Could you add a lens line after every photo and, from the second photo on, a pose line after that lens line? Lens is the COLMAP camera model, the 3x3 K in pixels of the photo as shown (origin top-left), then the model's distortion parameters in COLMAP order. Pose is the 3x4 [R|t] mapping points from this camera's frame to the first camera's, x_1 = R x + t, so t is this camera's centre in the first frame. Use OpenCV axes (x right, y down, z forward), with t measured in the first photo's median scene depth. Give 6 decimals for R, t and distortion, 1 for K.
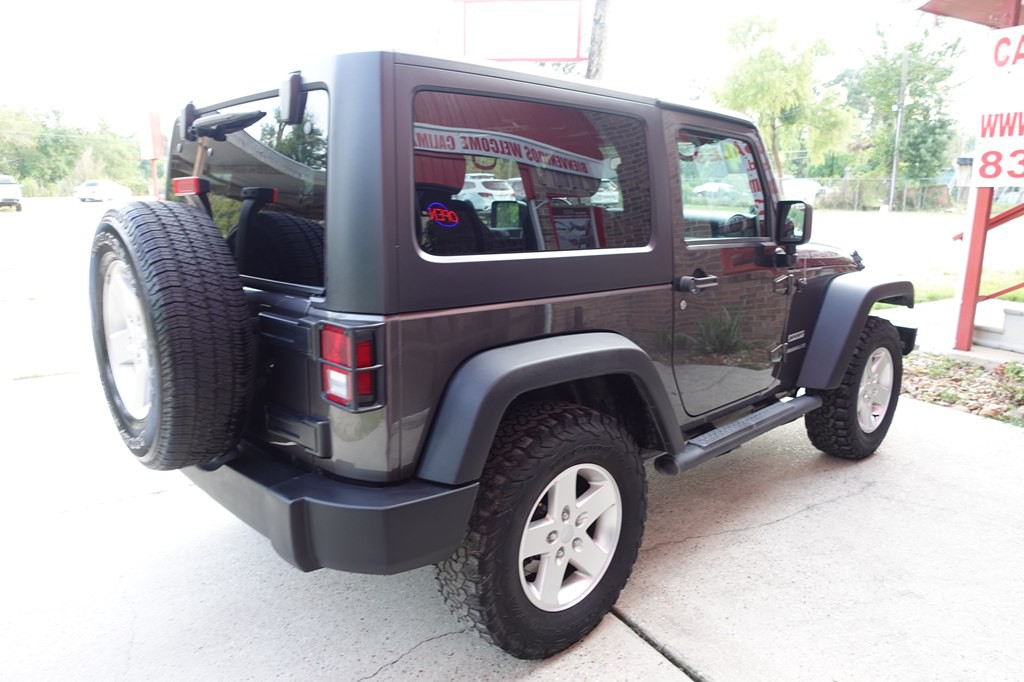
lens RADIAL K [[706.0, 0, 514.1], [0, 706.0, 340.2], [0, 0, 1]] dist [0.002352, -0.002698]
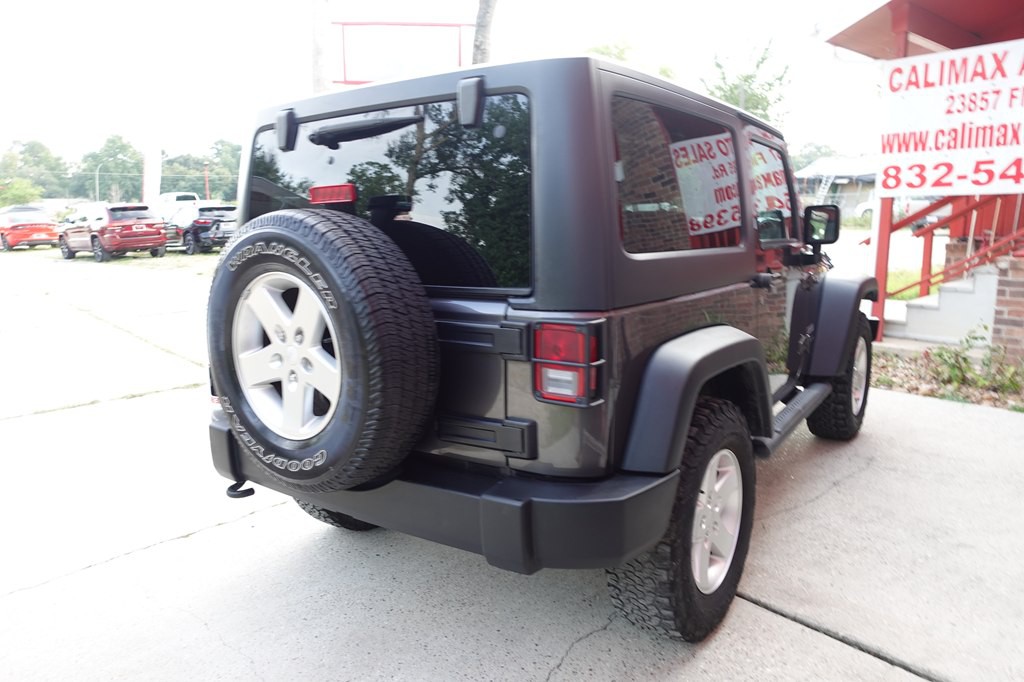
lens RADIAL K [[706.0, 0, 513.8], [0, 706.0, 341.7], [0, 0, 1]] dist [0.002352, -0.002698]
pose [[0.979688, -0.054234, 0.193052, -0.317594], [0.060145, 0.997879, -0.024887, 0.016360], [-0.191293, 0.035992, 0.980873, 0.013476]]
